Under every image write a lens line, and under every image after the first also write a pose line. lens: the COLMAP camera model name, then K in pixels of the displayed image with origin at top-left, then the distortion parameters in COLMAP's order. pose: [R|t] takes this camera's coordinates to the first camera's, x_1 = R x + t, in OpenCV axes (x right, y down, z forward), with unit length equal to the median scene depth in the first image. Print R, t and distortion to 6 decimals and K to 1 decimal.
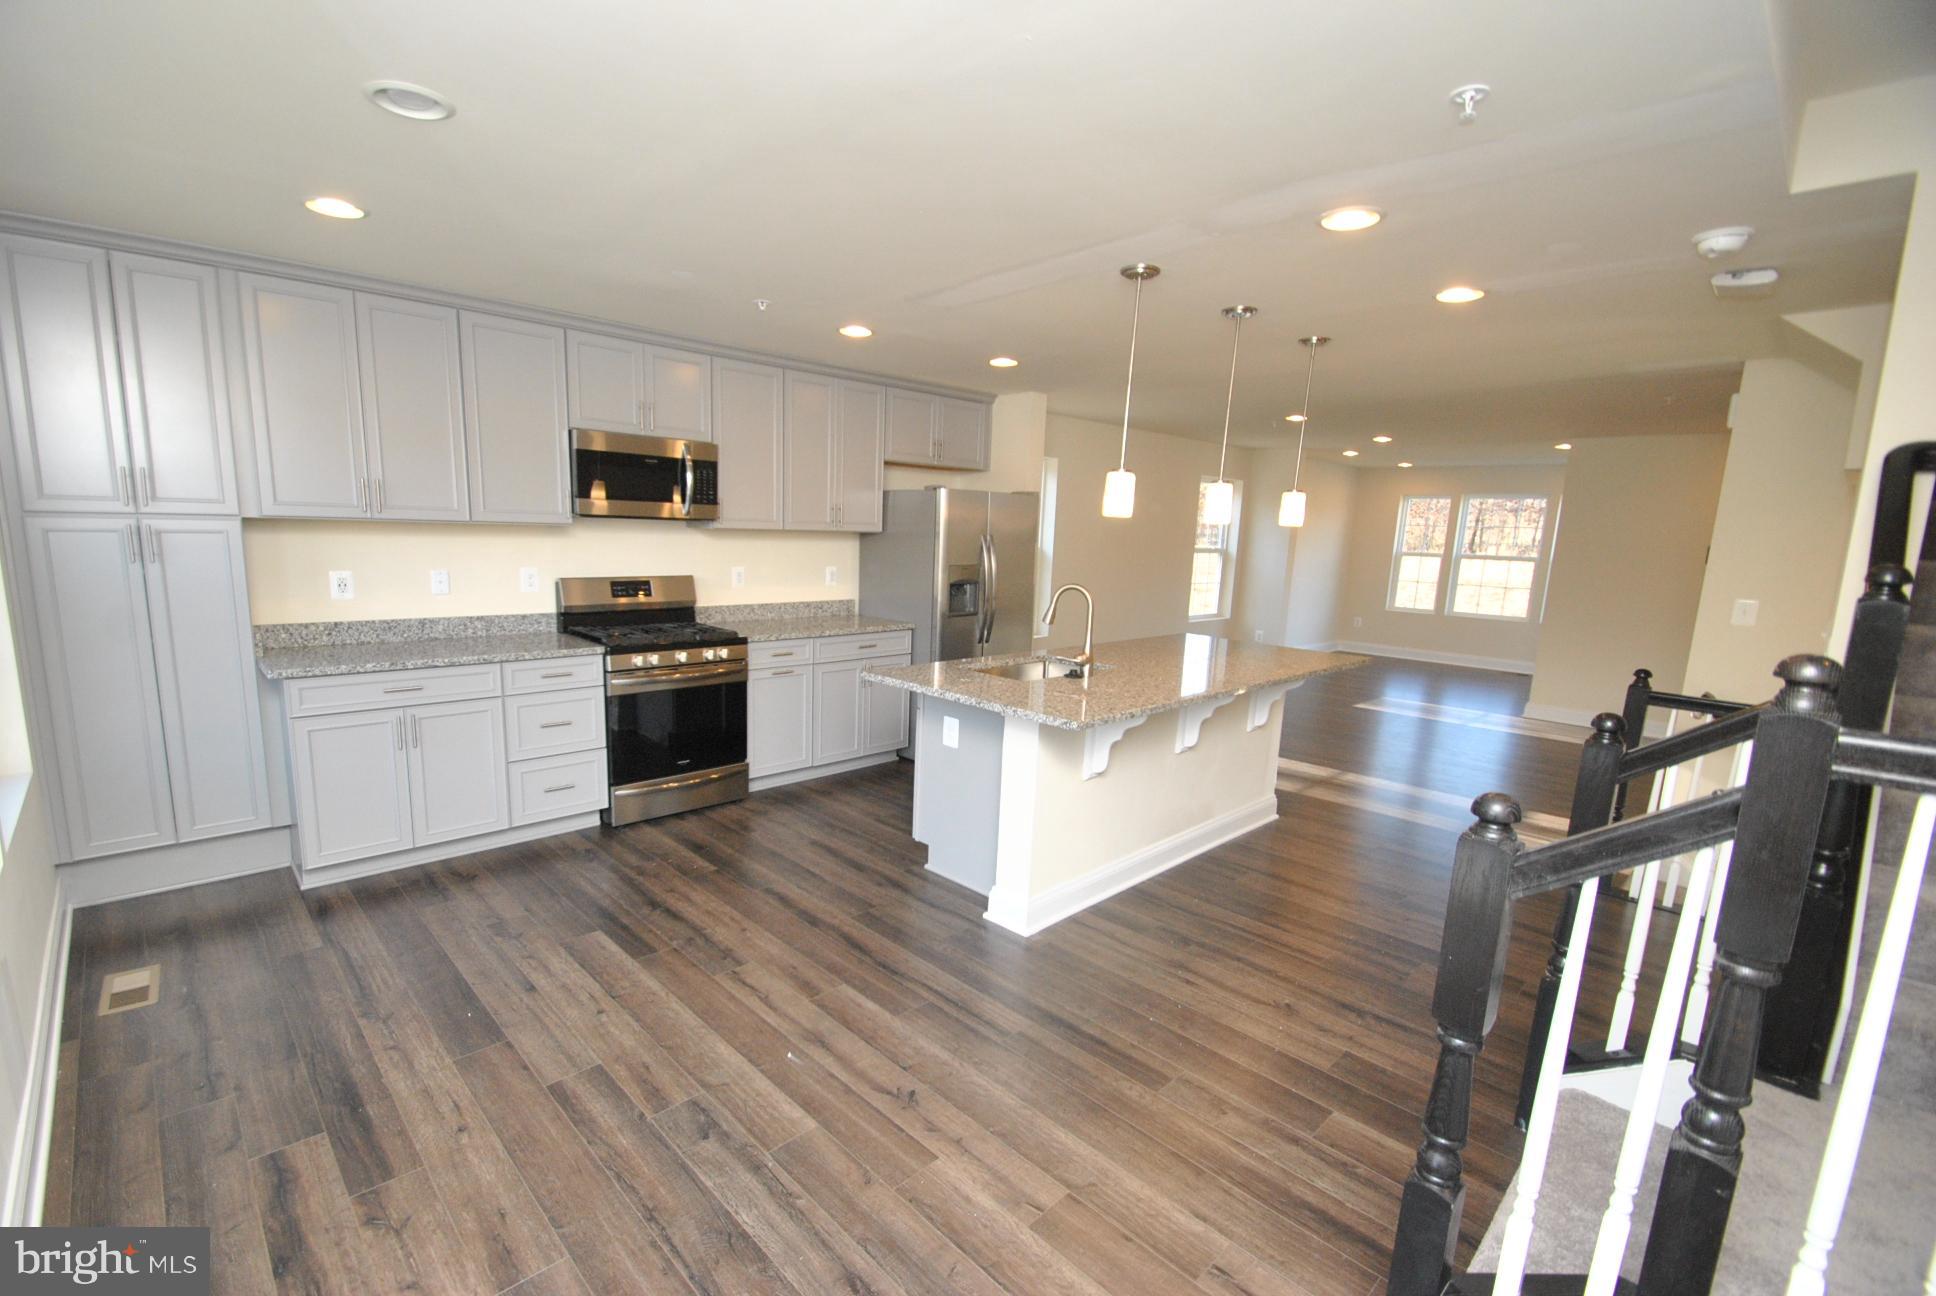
lens RADIAL K [[850.2, 0, 907.5], [0, 850.2, 675.8], [0, 0, 1]] dist [0.000031, -0.004836]
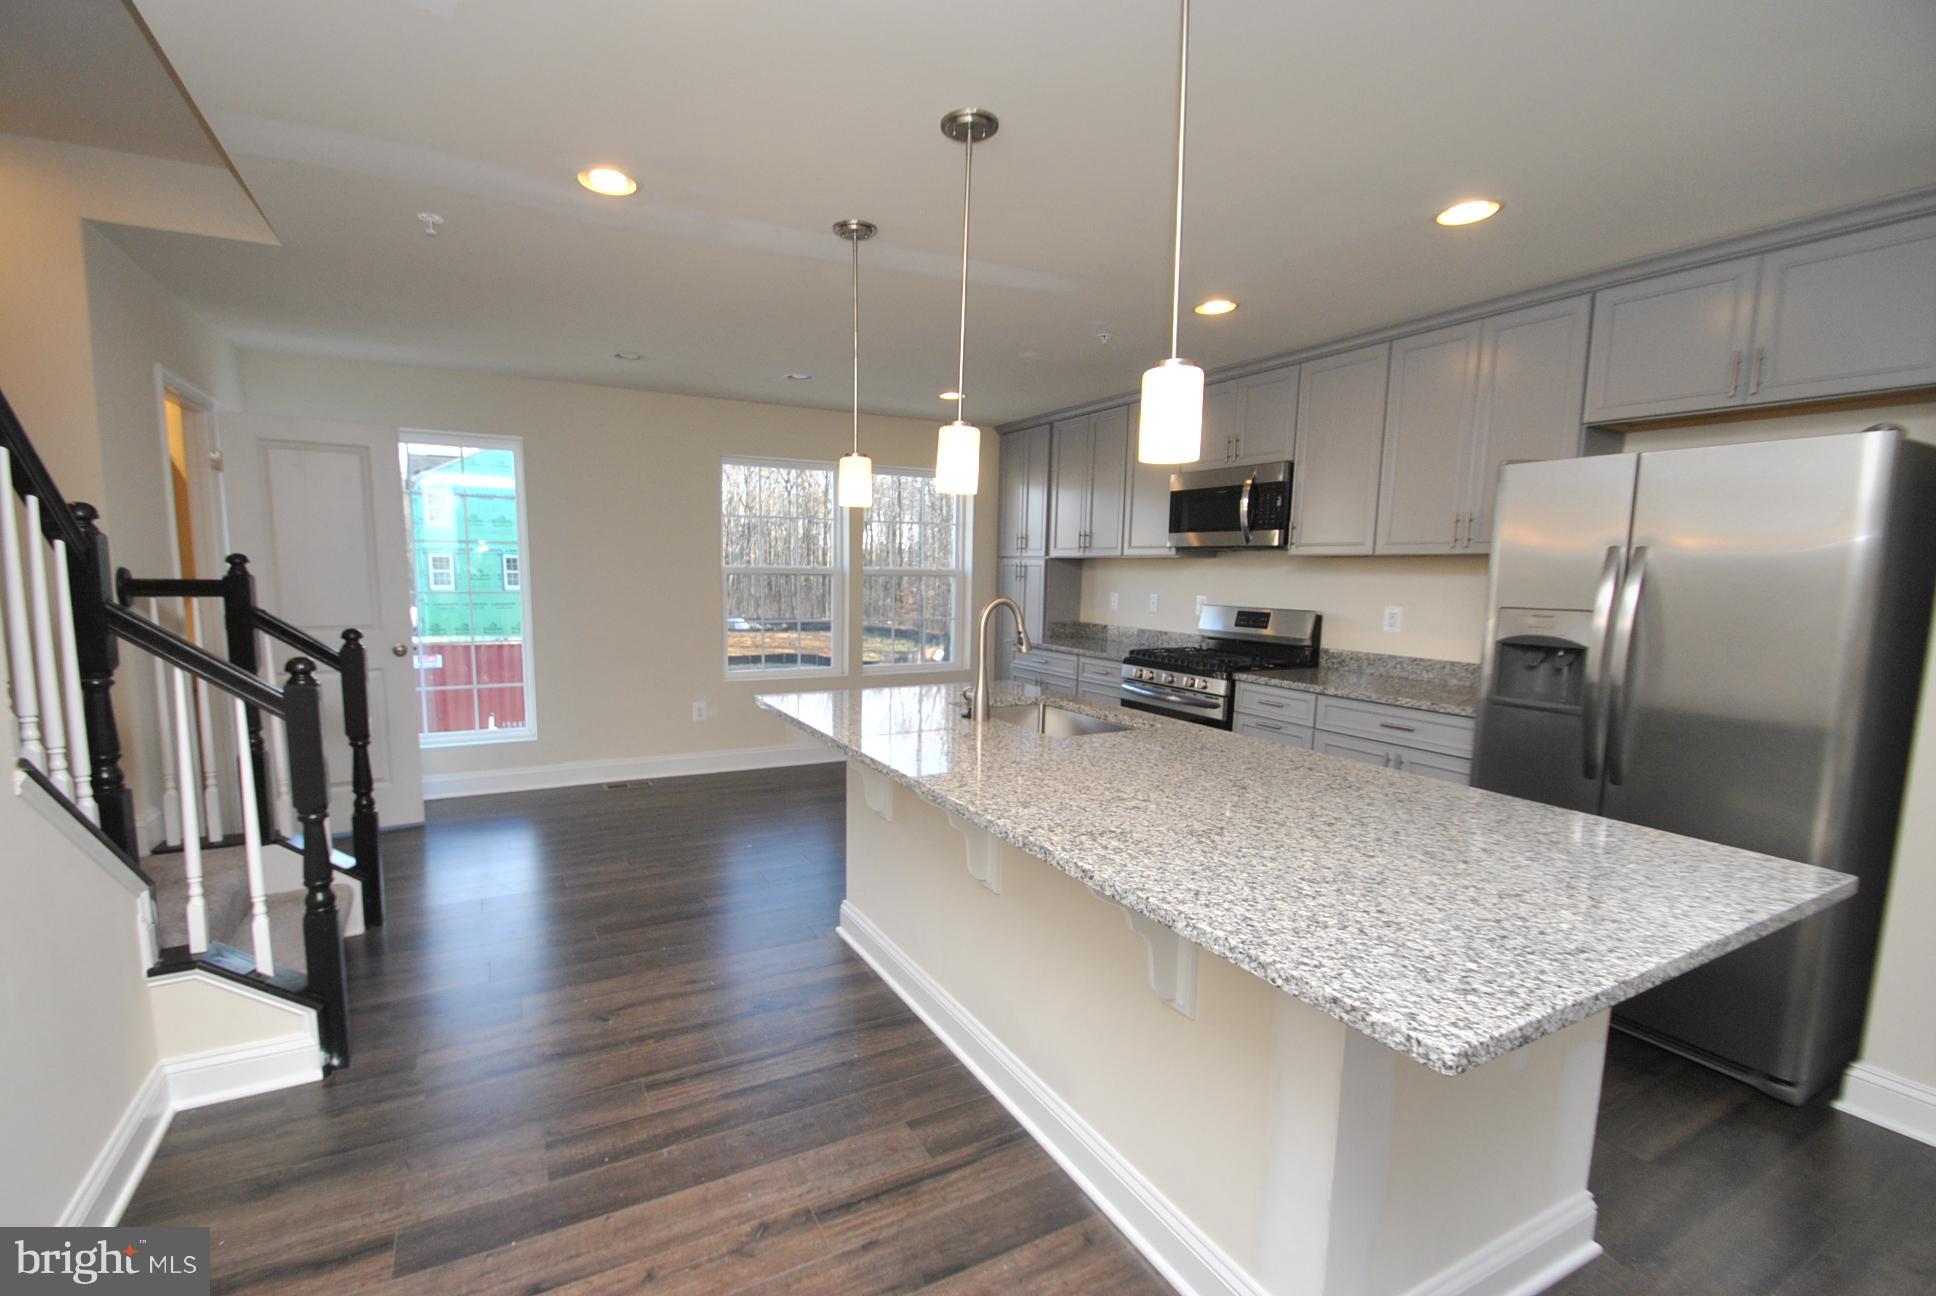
lens RADIAL K [[850.2, 0, 945.5], [0, 850.2, 677.1], [0, 0, 1]] dist [0.000031, -0.004836]
pose [[-0.249346, 0.086109, -0.964579, 0.569219], [-0.193299, 0.971570, 0.136702, -0.080008], [0.948927, 0.220538, -0.225612, 0.693238]]
